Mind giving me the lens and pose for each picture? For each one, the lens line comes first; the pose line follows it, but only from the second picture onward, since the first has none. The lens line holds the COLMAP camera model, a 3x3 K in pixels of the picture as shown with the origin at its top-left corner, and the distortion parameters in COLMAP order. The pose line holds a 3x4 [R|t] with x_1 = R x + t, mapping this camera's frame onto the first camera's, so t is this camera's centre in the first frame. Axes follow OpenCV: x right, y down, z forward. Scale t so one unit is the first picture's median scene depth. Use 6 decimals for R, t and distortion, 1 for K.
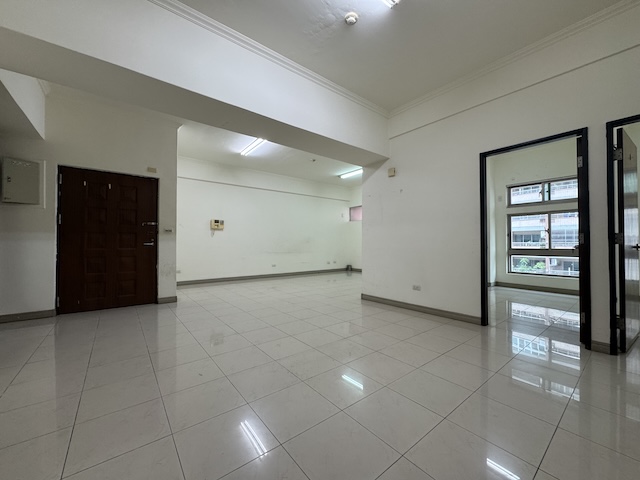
lens RADIAL K [[261.7, 0, 320.0], [0, 261.7, 240.0], [0, 0, 1]] dist [-0.000509, 0.000007]
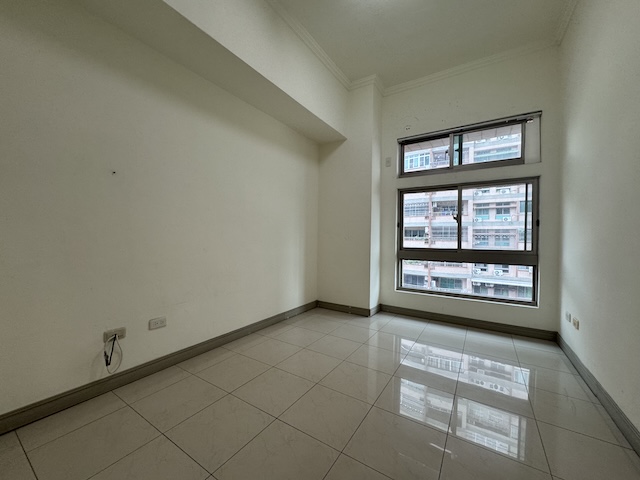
lens RADIAL K [[261.7, 0, 320.0], [0, 261.7, 240.0], [0, 0, 1]] dist [-0.000509, 0.000007]
pose [[0.947704, 0.004550, 0.319117, 0.365807], [-0.012909, 0.999627, 0.024086, 0.003176], [-0.318888, -0.026946, 0.947409, 0.500963]]
